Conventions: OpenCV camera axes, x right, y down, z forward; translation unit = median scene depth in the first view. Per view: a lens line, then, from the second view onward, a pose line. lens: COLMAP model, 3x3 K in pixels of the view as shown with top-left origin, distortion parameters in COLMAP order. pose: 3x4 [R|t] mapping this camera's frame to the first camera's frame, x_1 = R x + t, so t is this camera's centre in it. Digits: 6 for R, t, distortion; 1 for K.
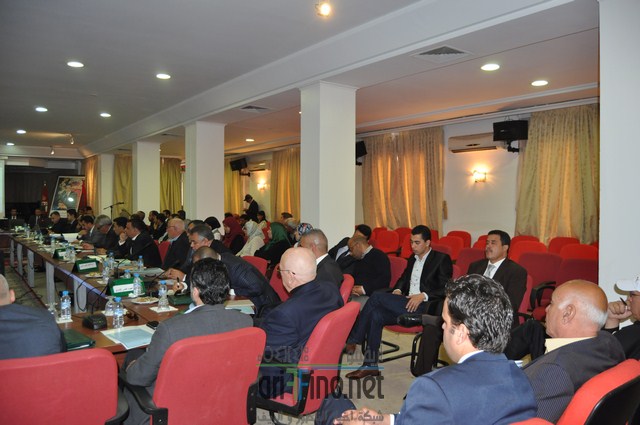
lens RADIAL K [[509.9, 0, 320.0], [0, 509.9, 212.5], [0, 0, 1]] dist [-0.061207, 0.000741]
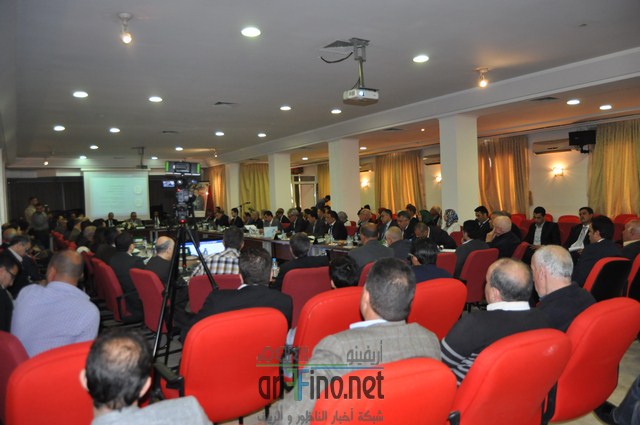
lens RADIAL K [[509.9, 0, 320.0], [0, 509.9, 212.5], [0, 0, 1]] dist [-0.061207, 0.000741]
pose [[0.995069, -0.034412, -0.093028, -0.182902], [0.035124, 0.999365, 0.006030, 0.005603], [0.092761, -0.009267, 0.995645, -0.362005]]
